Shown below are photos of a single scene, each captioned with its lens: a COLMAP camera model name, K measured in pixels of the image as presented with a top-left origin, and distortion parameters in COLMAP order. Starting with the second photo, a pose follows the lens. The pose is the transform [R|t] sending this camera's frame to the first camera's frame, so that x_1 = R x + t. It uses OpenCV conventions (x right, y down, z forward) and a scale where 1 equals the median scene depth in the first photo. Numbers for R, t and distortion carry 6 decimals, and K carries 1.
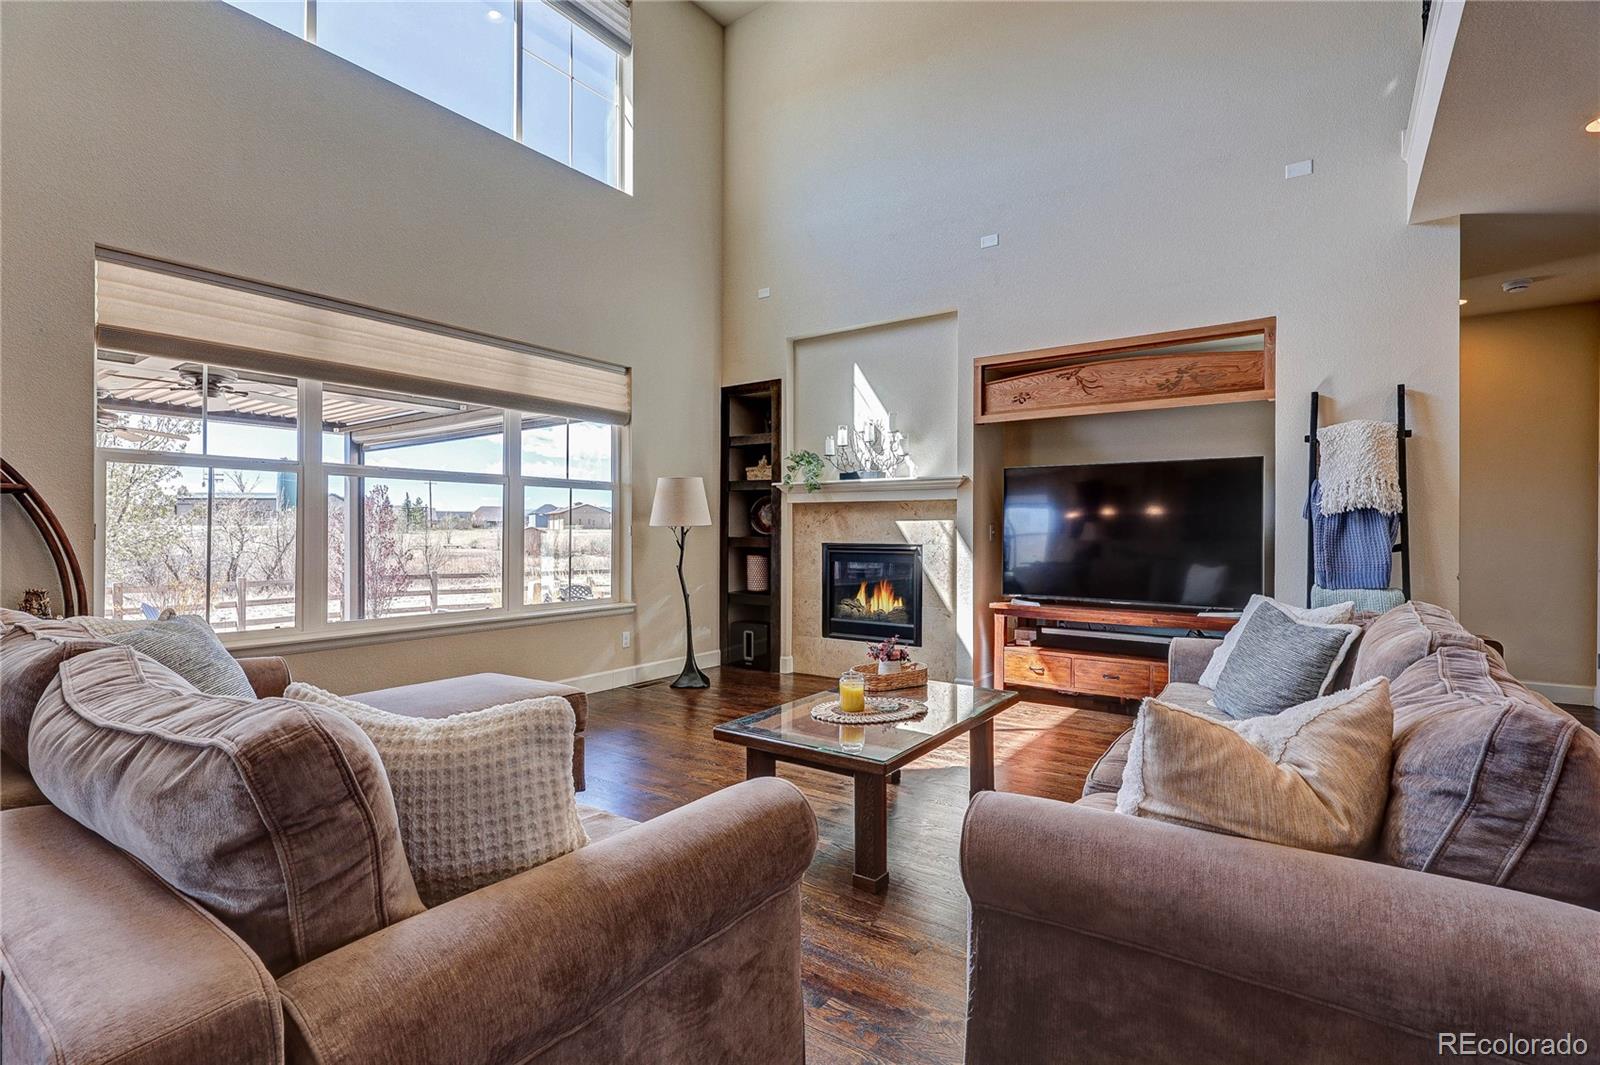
lens RADIAL K [[768.4, 0, 799.4], [0, 768.4, 519.2], [0, 0, 1]] dist [-0.011409, 0.002122]
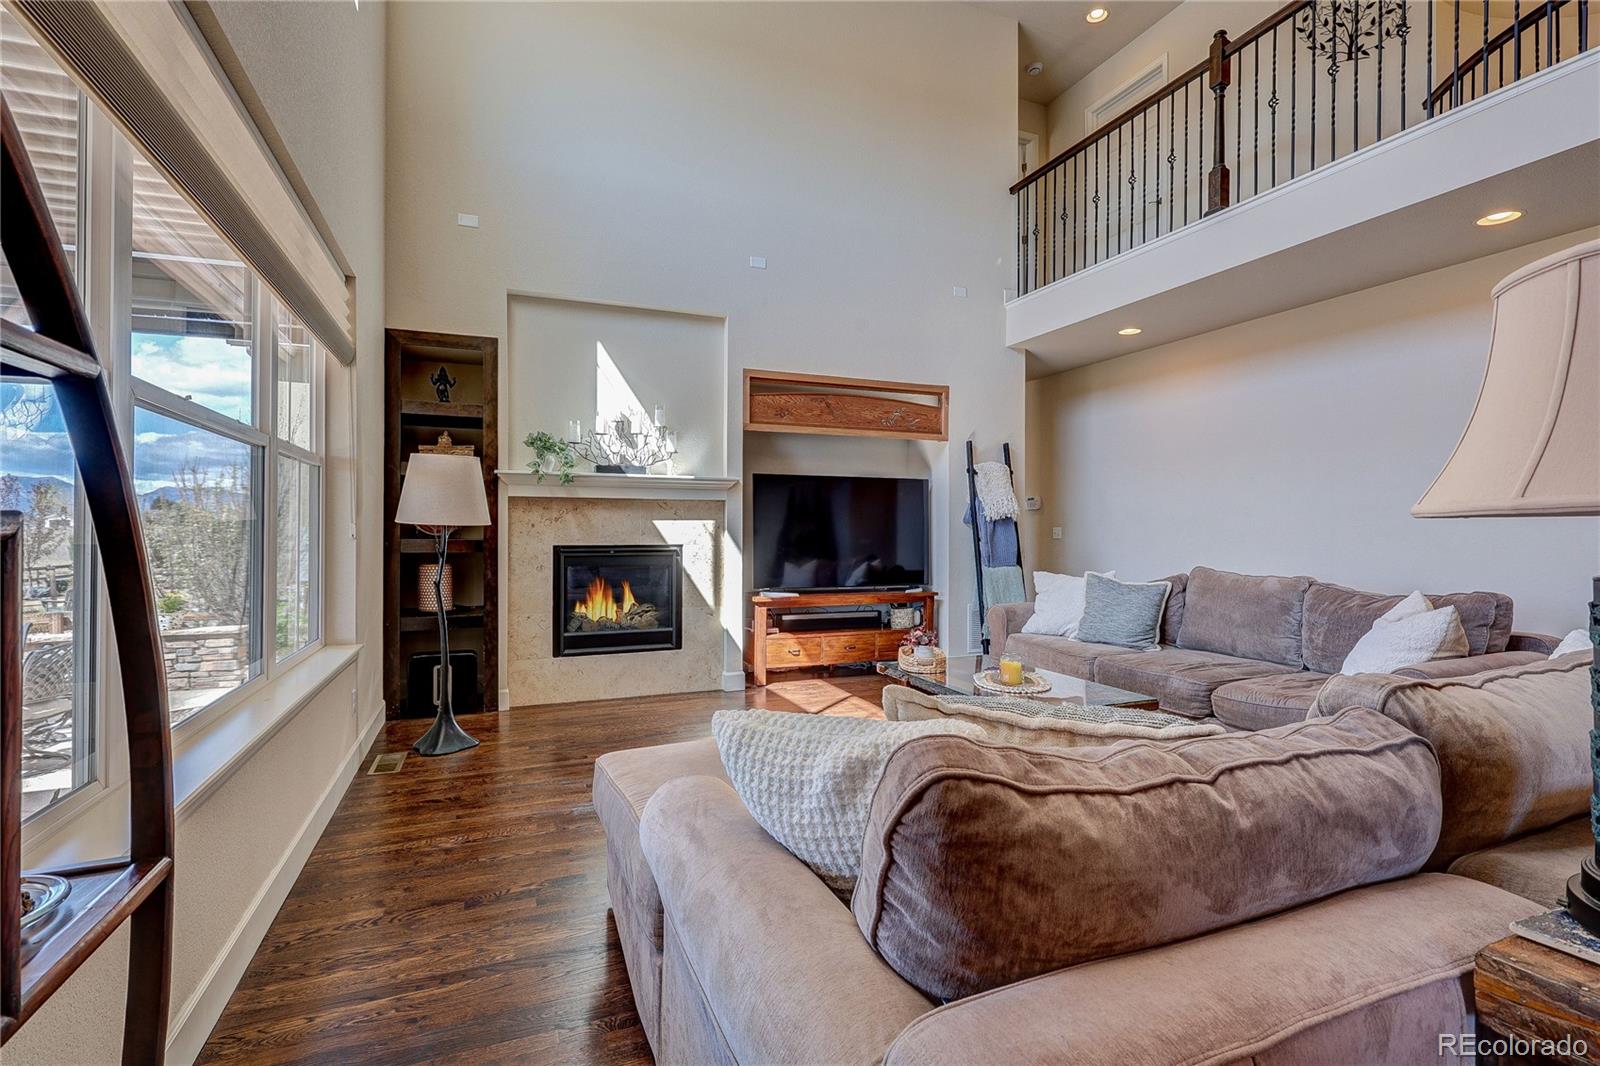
lens RADIAL K [[768.4, 0, 806.2], [0, 768.4, 529.3], [0, 0, 1]] dist [-0.011409, 0.002122]
pose [[0.507237, 0.004799, 0.861794, -0.584394], [-0.009061, 0.999959, -0.000235, 0.011629], [-0.861759, -0.007690, 0.507259, 0.352309]]
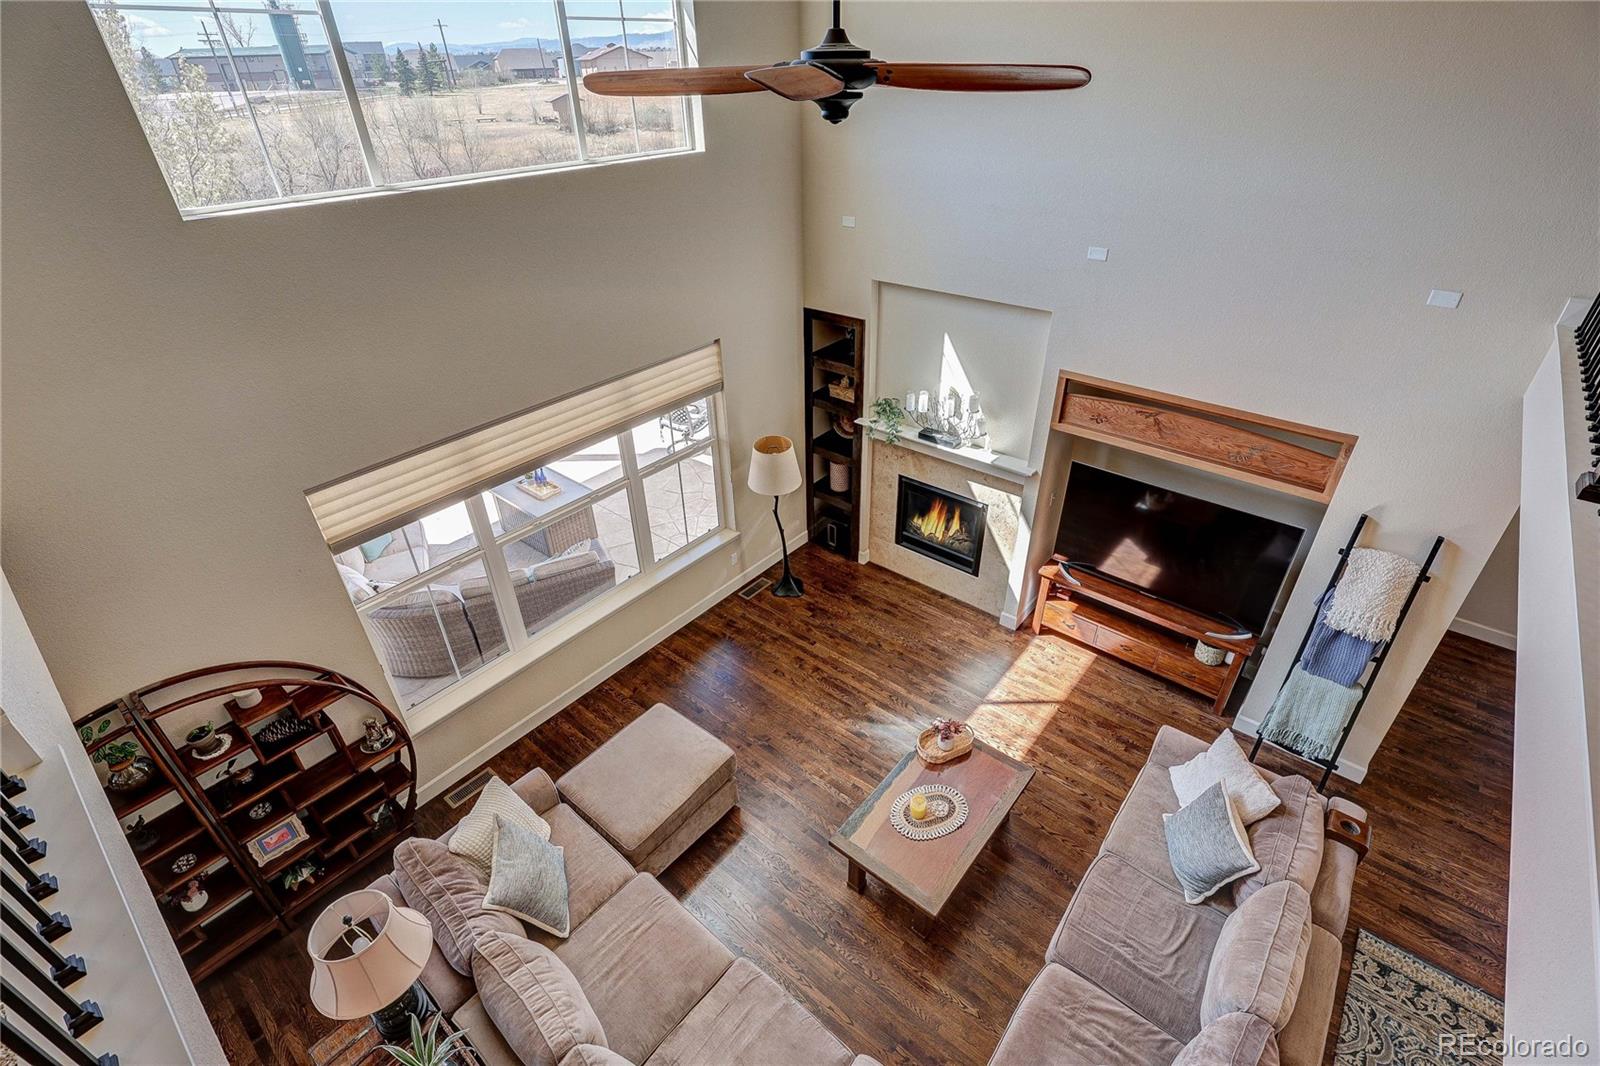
lens RADIAL K [[768.4, 0, 792.7], [0, 768.4, 539.0], [0, 0, 1]] dist [-0.011409, 0.002122]
pose [[0.996201, 0.022764, -0.084060, -0.029623], [0.027466, 0.833847, 0.551312, -0.536737], [0.082643, -0.551526, 0.830053, 0.010784]]
